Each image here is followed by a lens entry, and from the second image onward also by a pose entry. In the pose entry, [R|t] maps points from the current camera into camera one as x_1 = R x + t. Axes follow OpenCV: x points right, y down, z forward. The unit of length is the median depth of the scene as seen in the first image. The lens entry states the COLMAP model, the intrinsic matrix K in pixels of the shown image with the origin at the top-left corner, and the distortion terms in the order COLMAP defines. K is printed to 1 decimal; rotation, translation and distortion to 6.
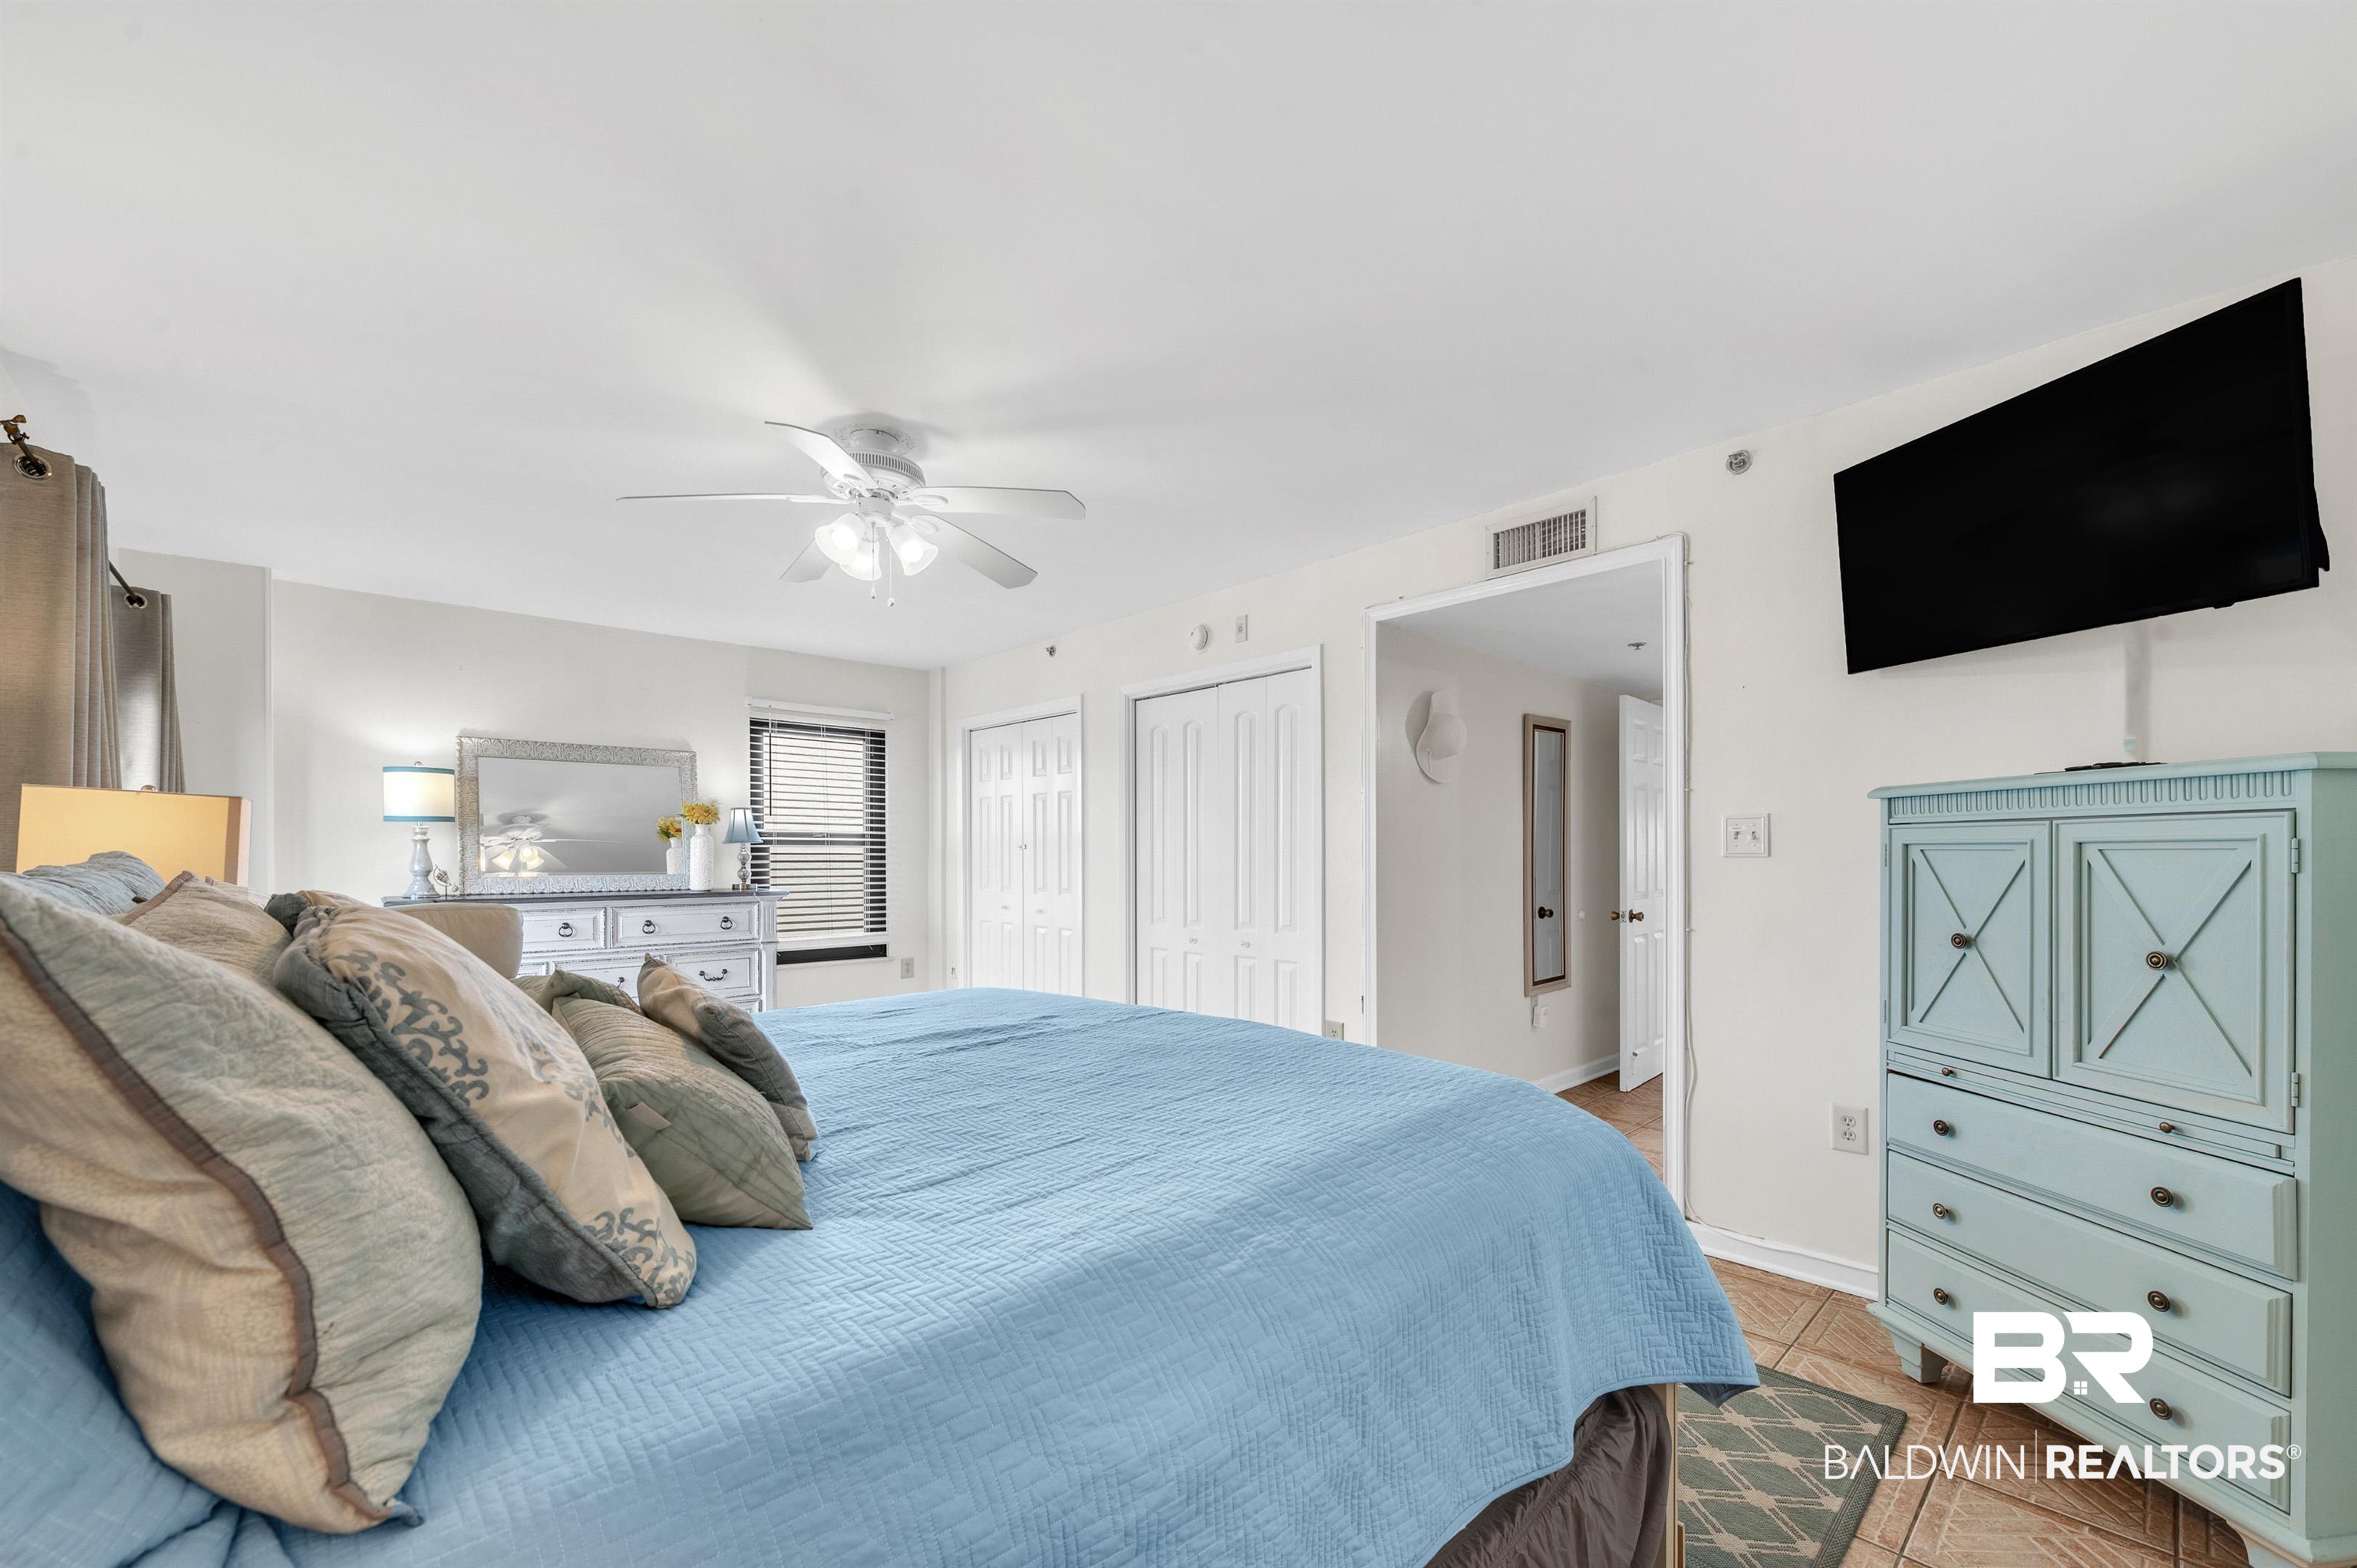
lens RADIAL K [[931.6, 0, 1165.2], [0, 931.6, 856.4], [0, 0, 1]] dist [-0.000772, -0.000151]
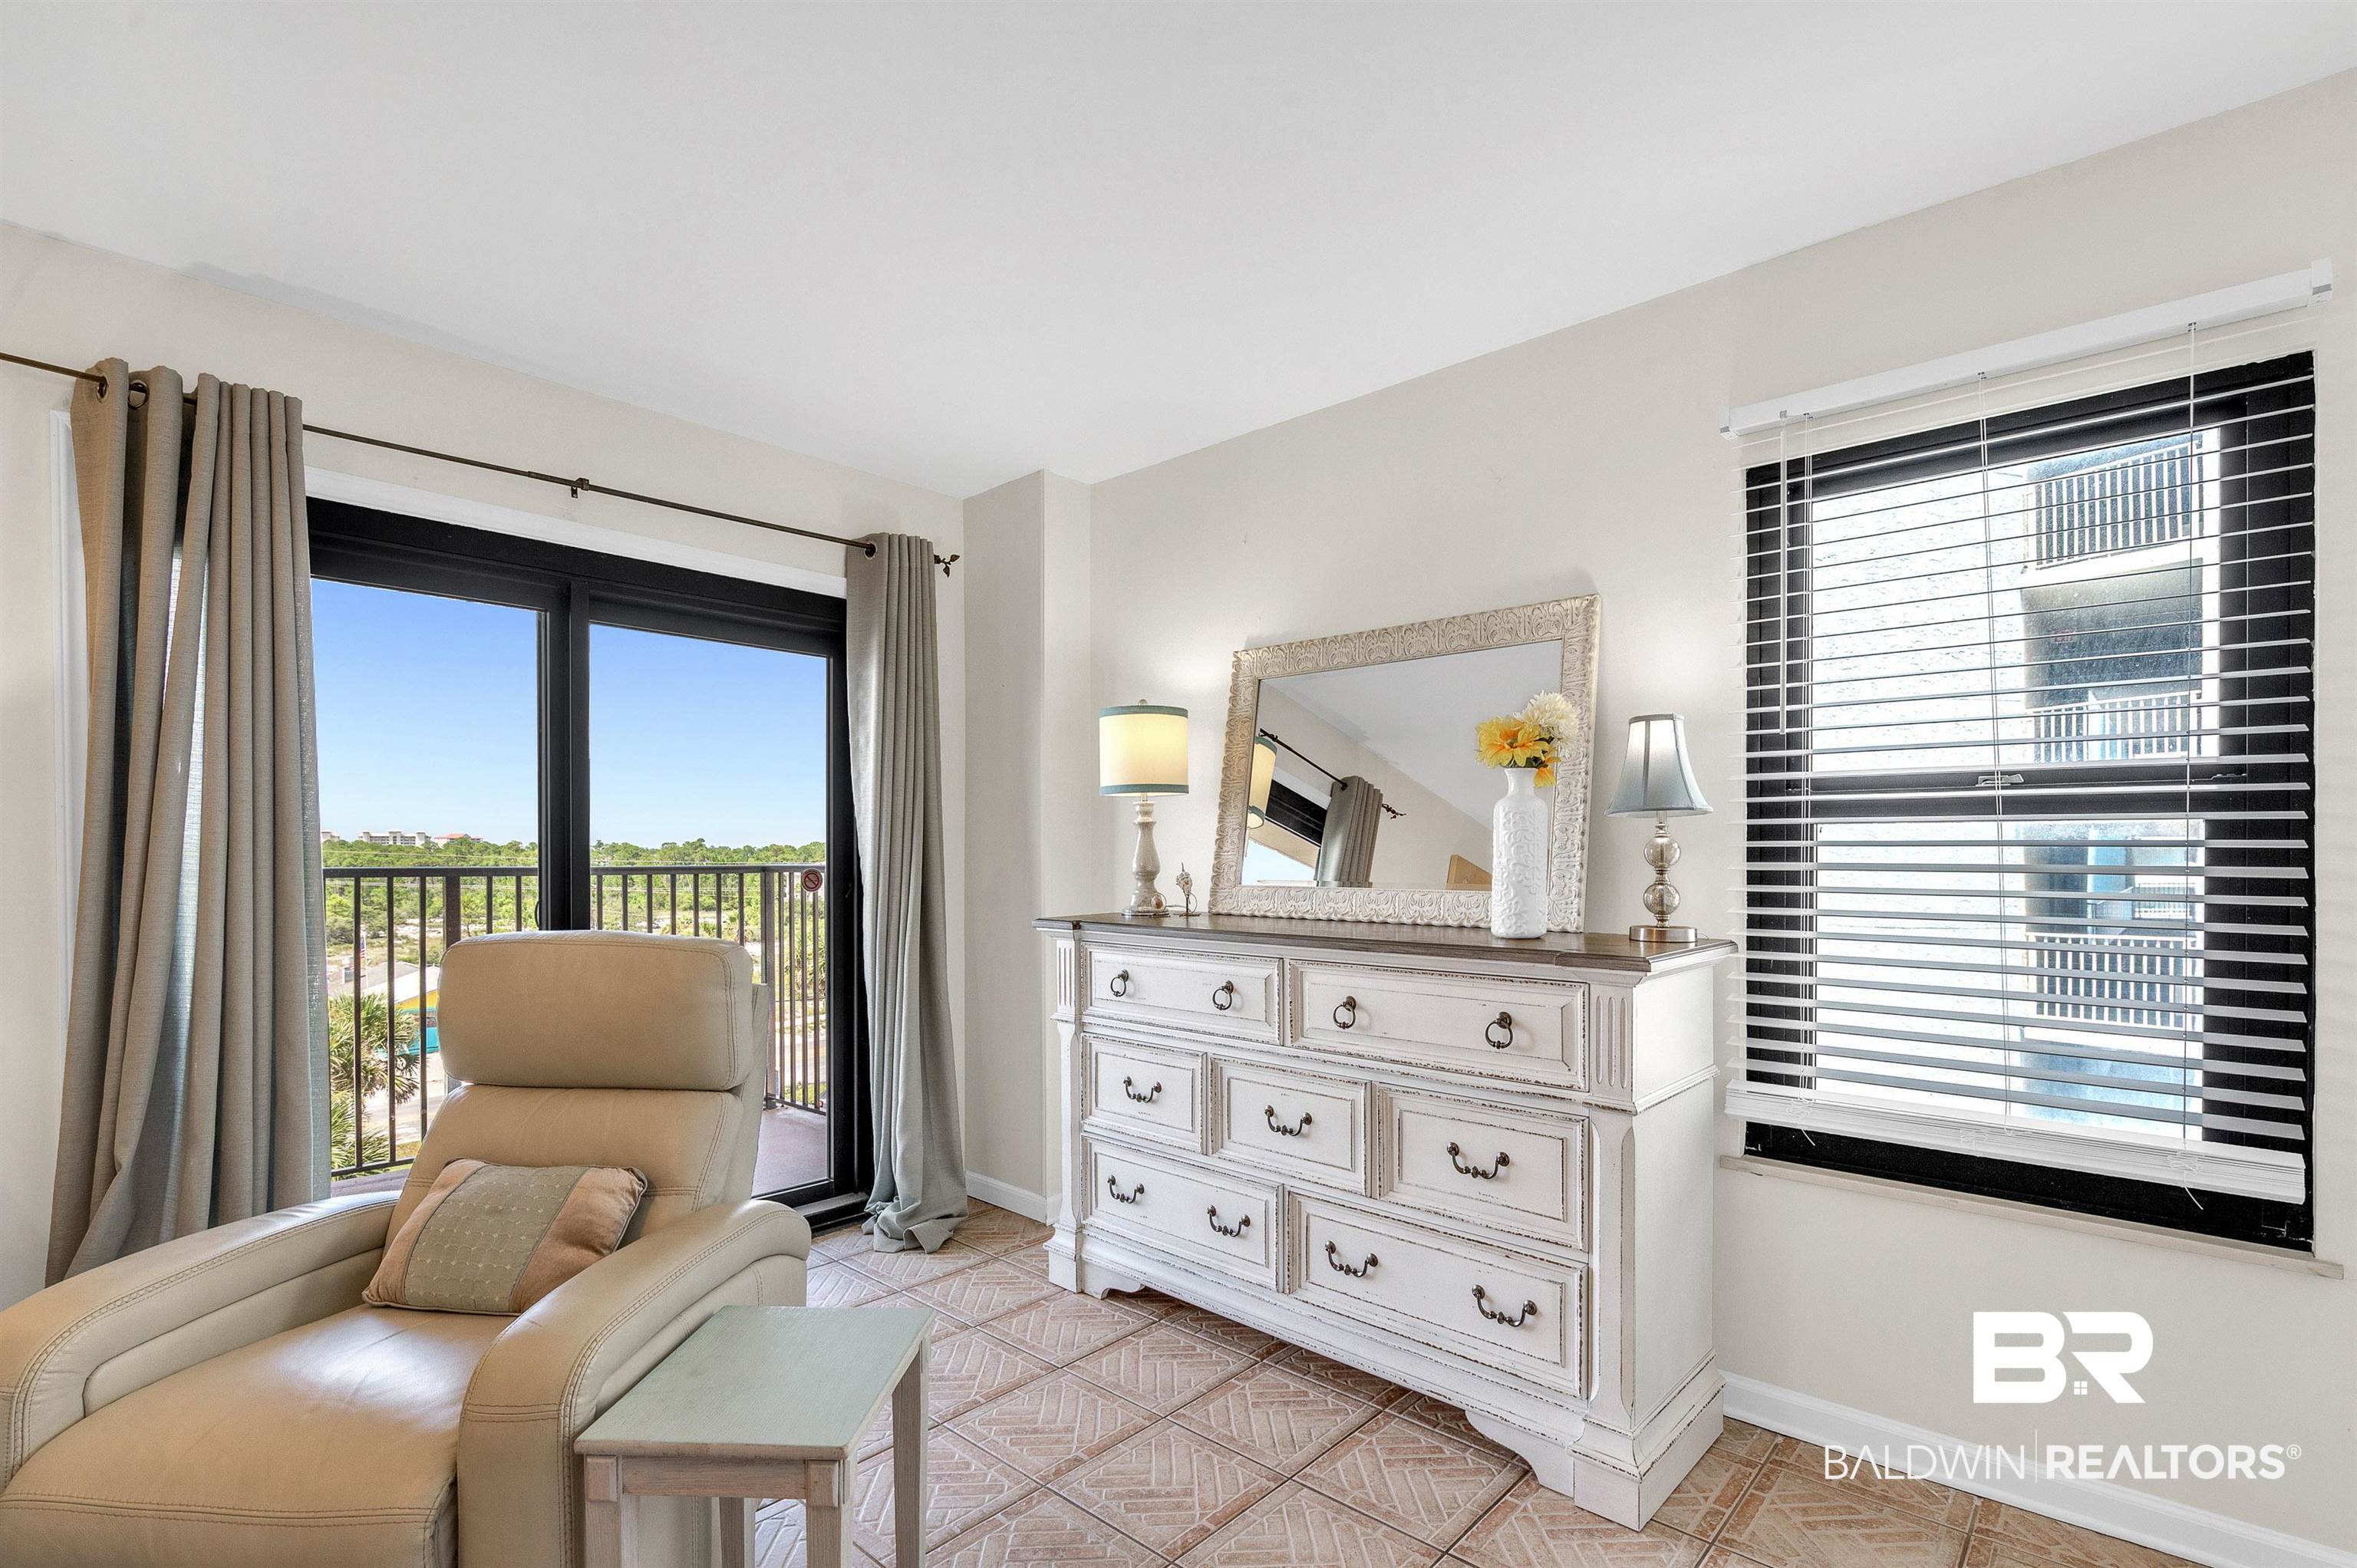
lens RADIAL K [[1098.4, 0, 1163.4], [0, 1098.4, 855.3], [0, 0, 1]] dist [0.001989, -0.000219]
pose [[0.106939, 0.006421, -0.994245, -0.049571], [-0.001333, 0.999979, 0.006315, -0.000722], [0.994265, 0.000650, 0.106945, 0.814362]]
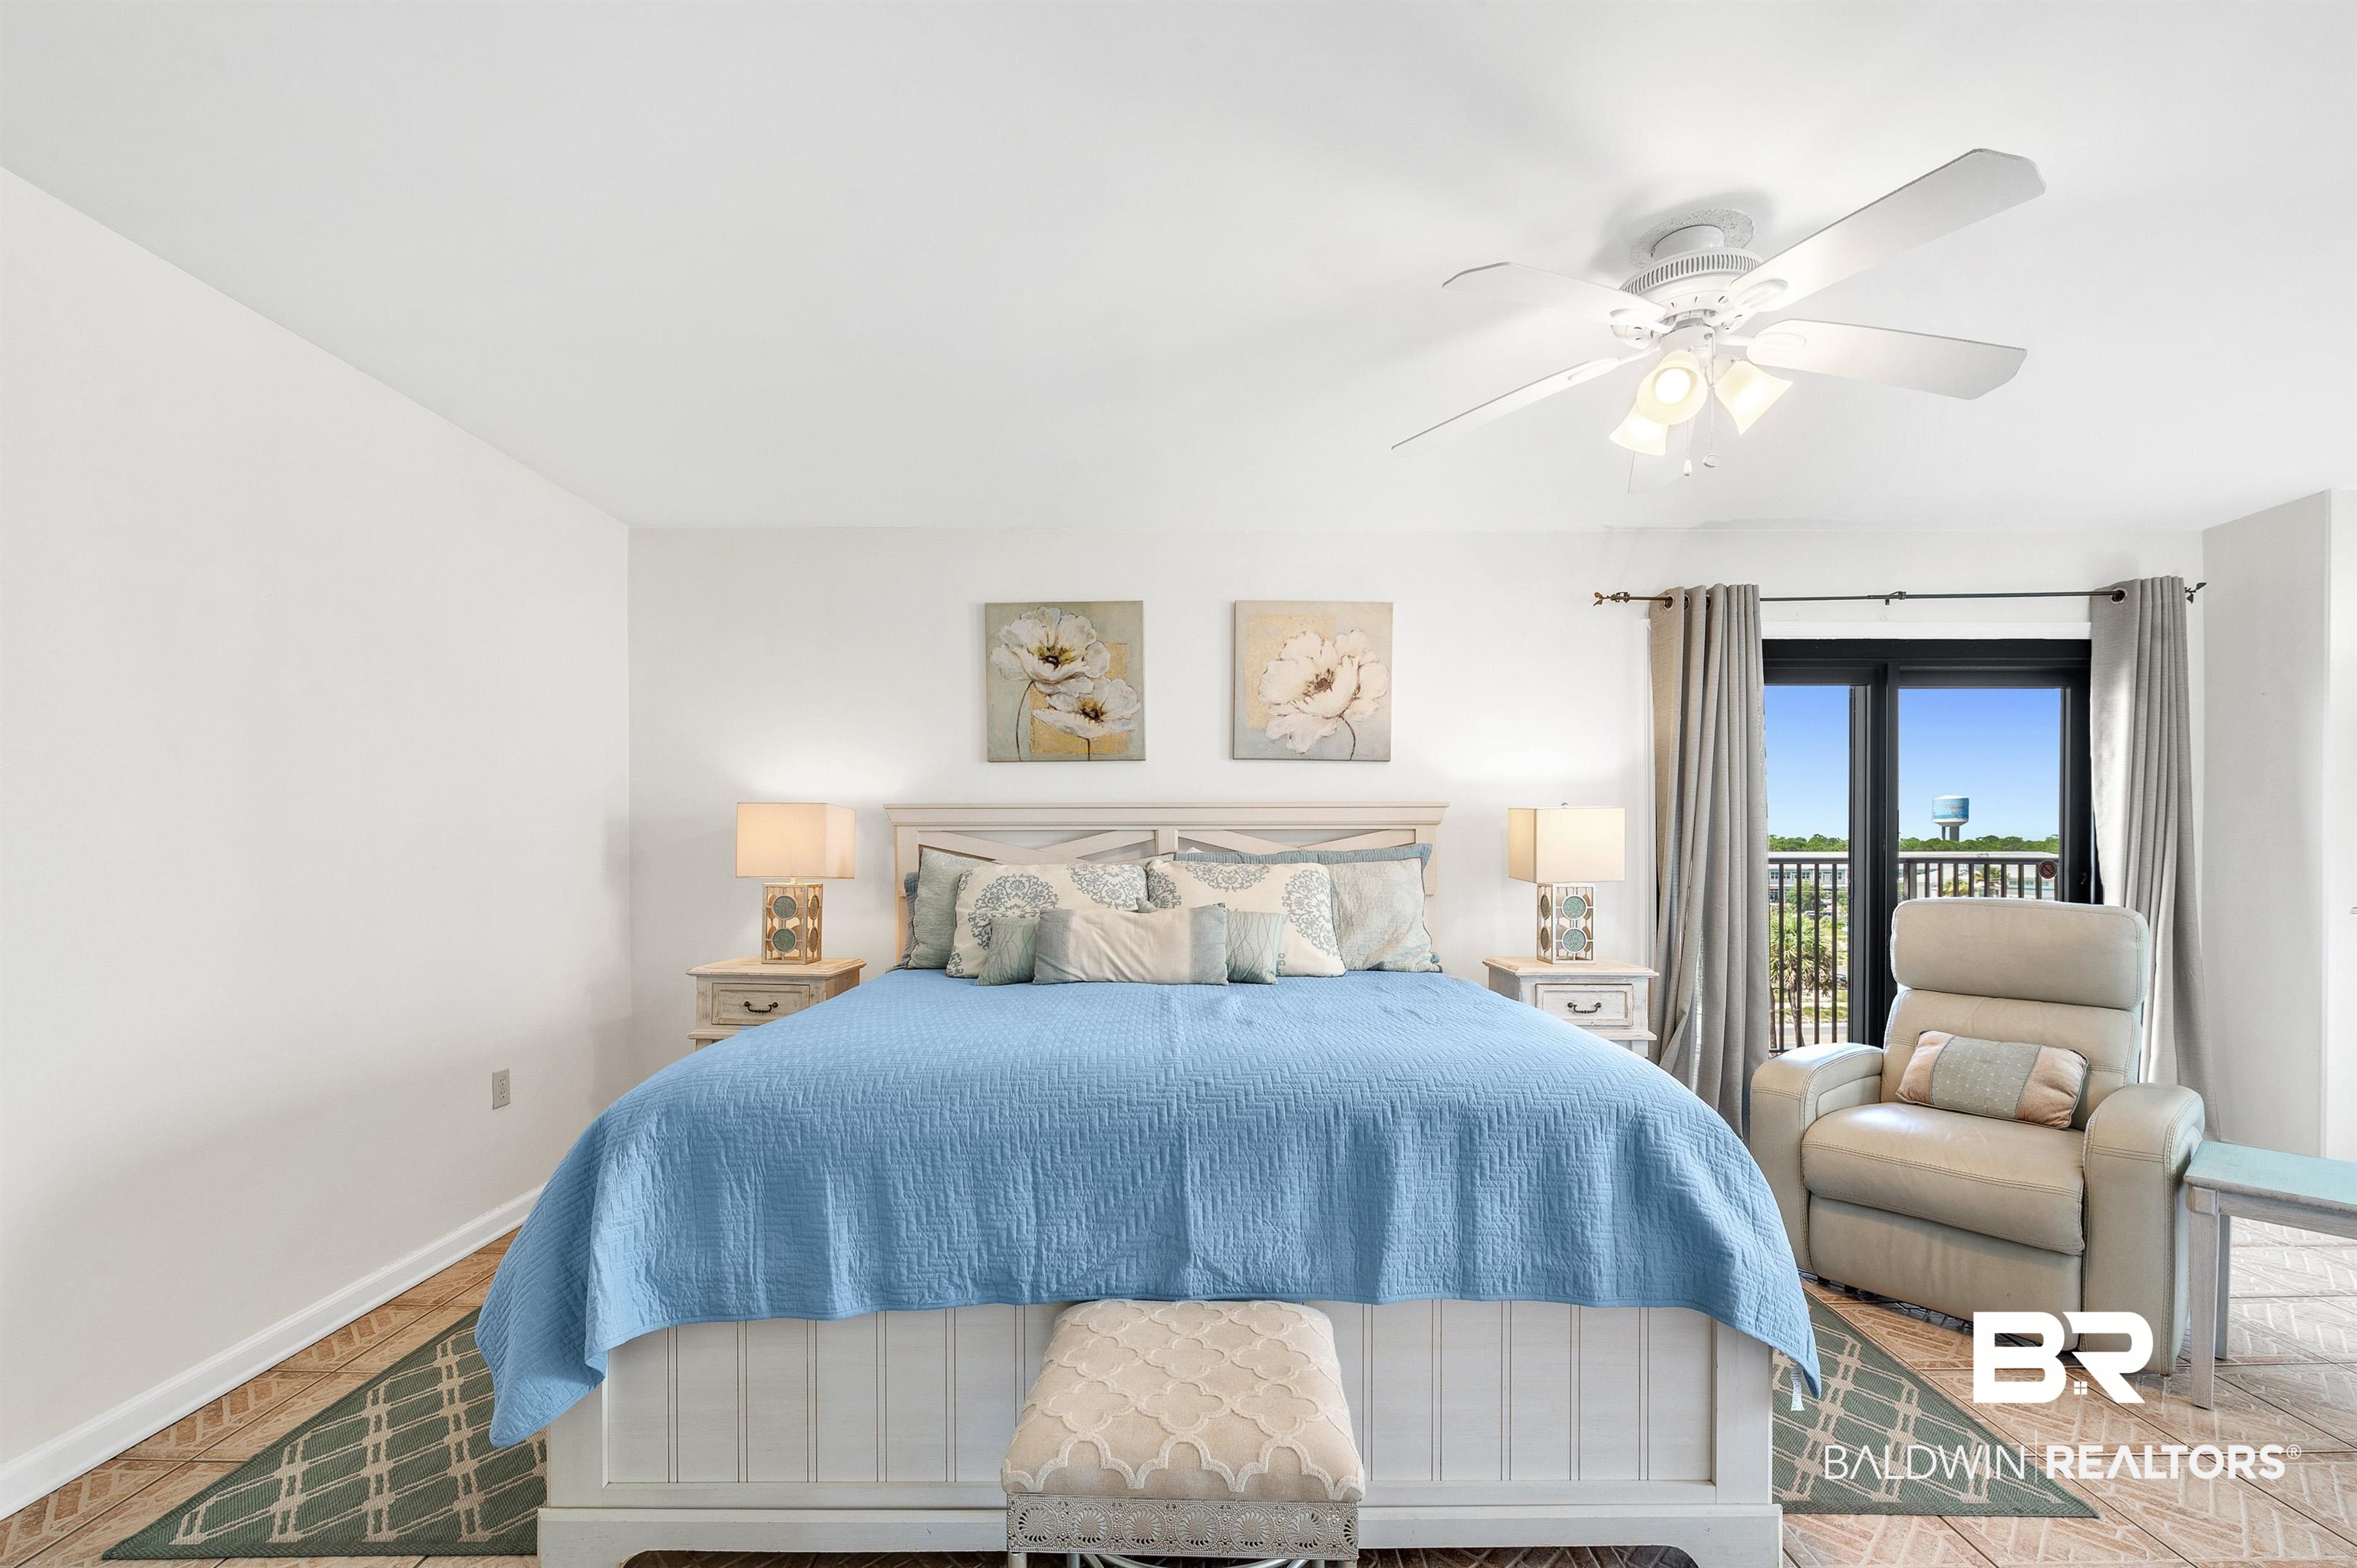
lens RADIAL K [[975.4, 0, 1193.0], [0, 975.4, 853.9], [0, 0, 1]] dist [-0.013762, 0.000859]
pose [[-0.654729, 0.008805, -0.755813, 0.260861], [0.002854, 0.999954, 0.009177, -0.001437], [0.755859, 0.003851, -0.654724, 0.649095]]
